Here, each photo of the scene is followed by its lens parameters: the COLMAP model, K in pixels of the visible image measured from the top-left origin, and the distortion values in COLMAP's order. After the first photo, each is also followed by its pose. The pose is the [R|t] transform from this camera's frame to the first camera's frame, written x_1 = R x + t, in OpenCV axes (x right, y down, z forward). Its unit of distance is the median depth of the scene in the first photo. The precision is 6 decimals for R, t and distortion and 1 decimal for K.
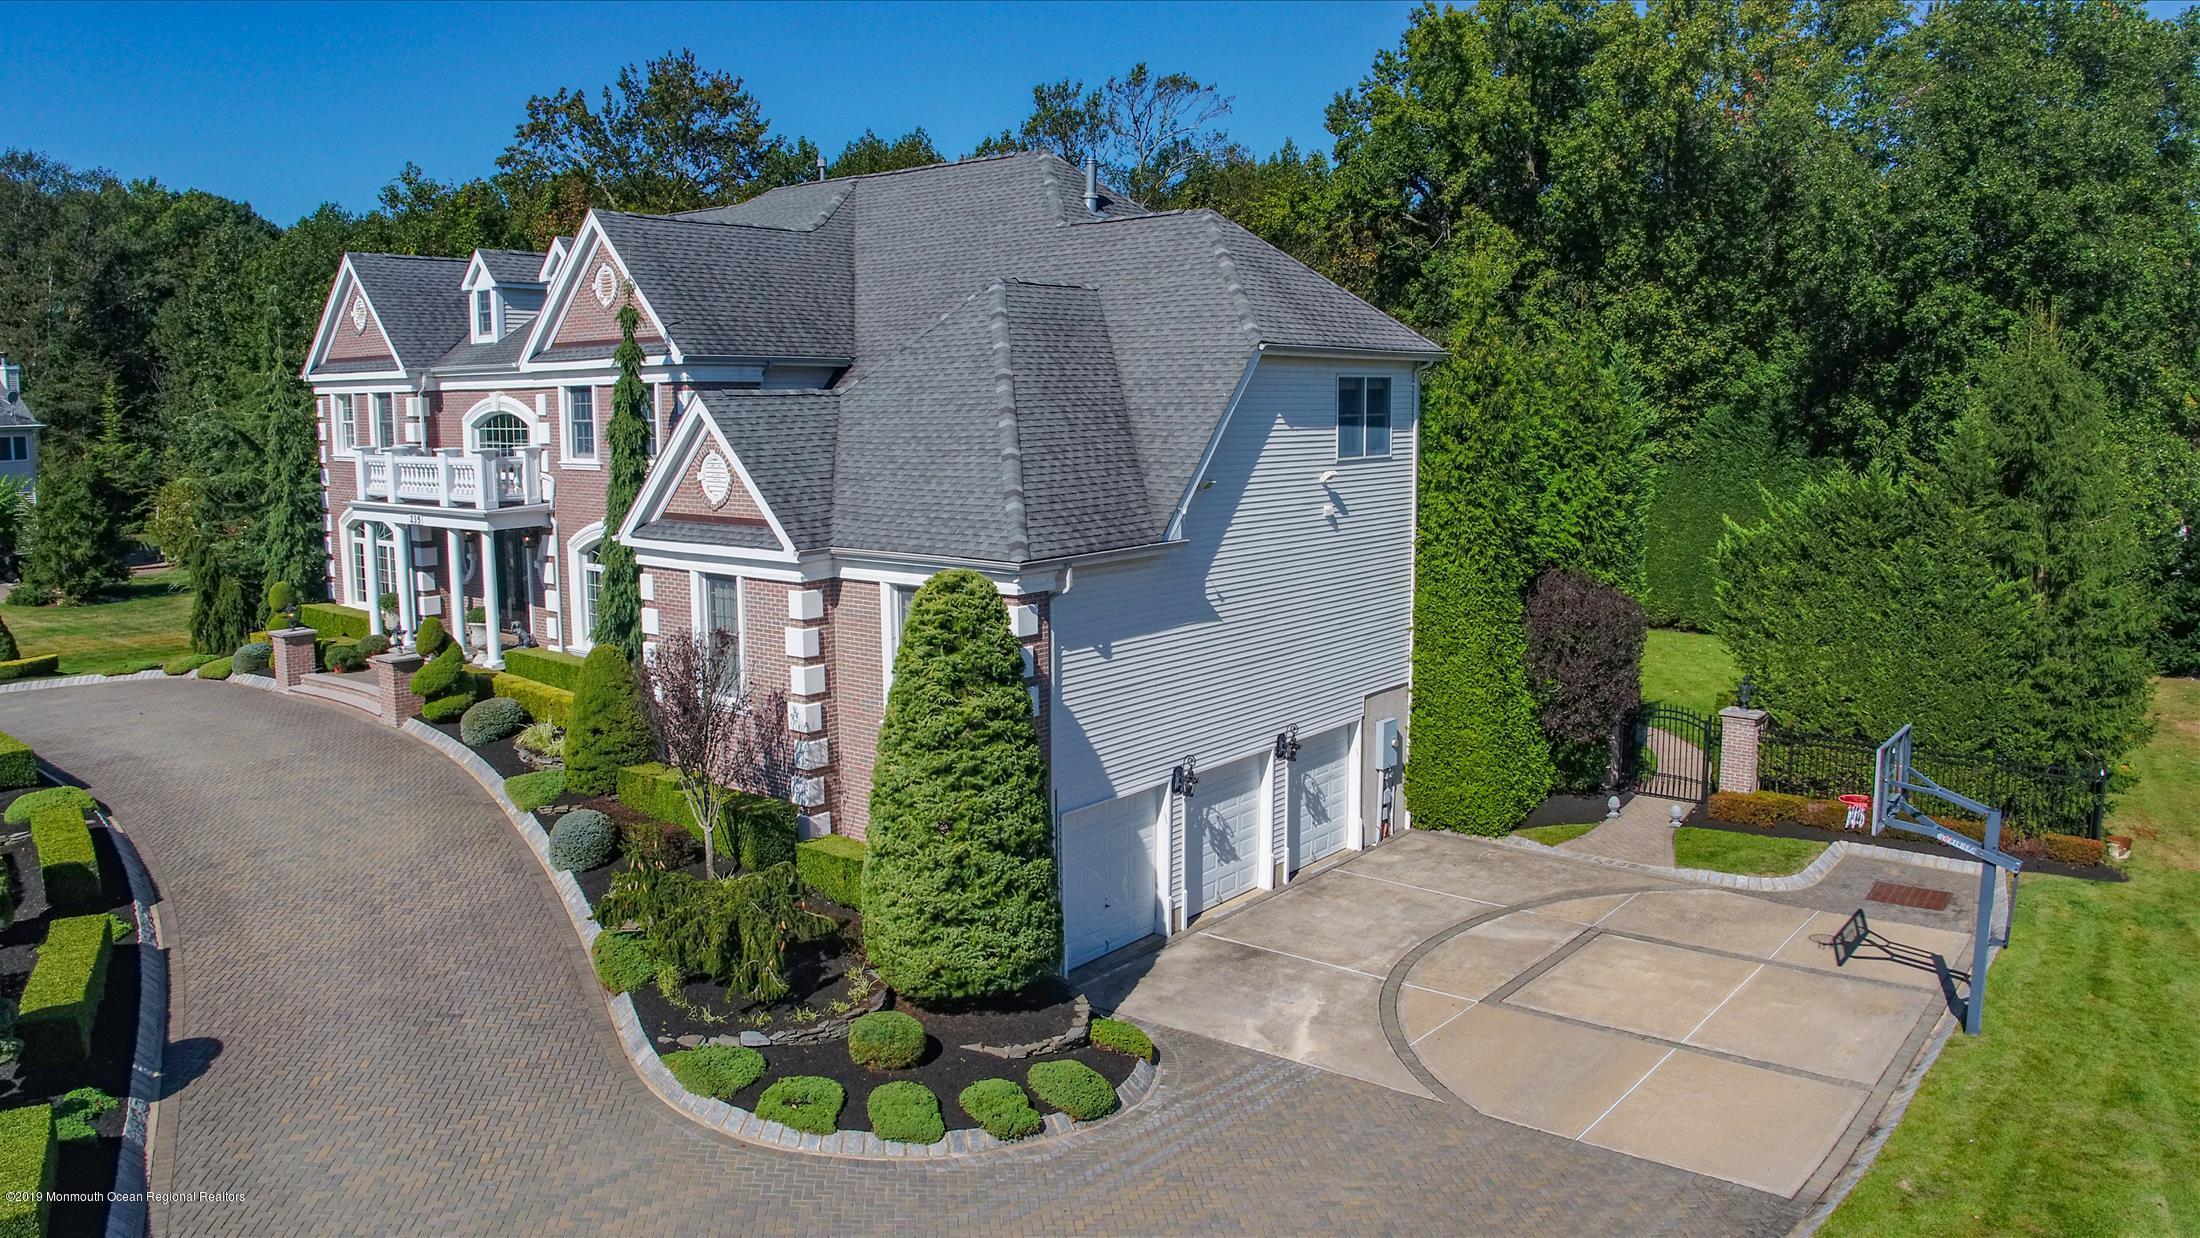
lens RADIAL K [[1557.4, 0, 1106.7], [0, 1557.4, 593.3], [0, 0, 1]] dist [-0.127136, 0.022685]
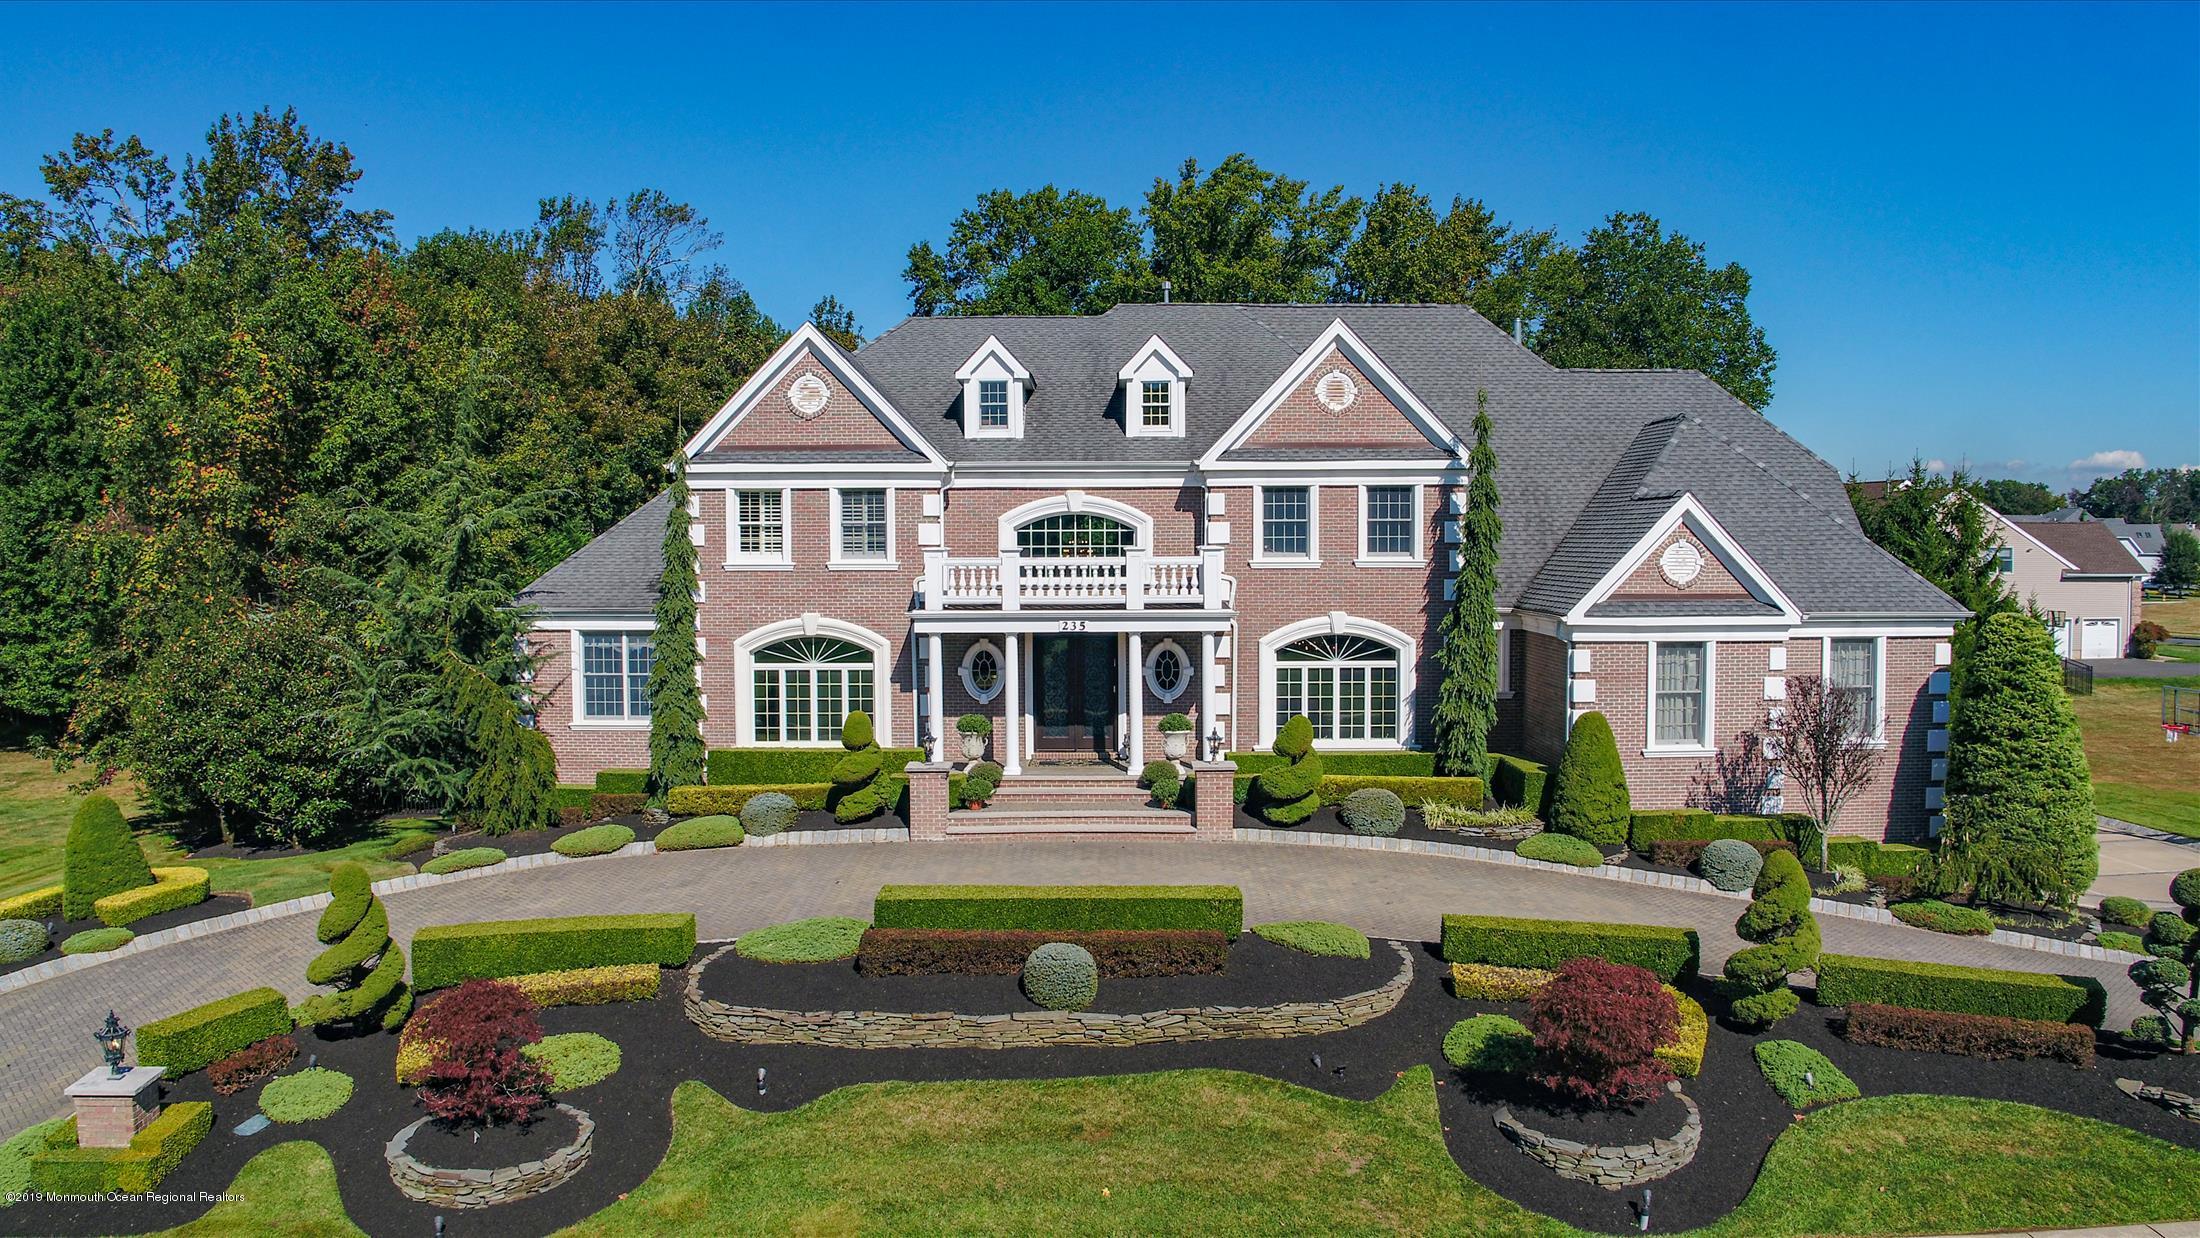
lens RADIAL K [[1557.4, 0, 1106.7], [0, 1557.4, 593.3], [0, 0, 1]] dist [-0.127136, 0.022685]
pose [[0.762430, -0.019088, 0.646789, -1.060505], [0.082078, 0.994344, -0.067407, -0.004874], [-0.641844, 0.104480, 0.759684, 0.290434]]
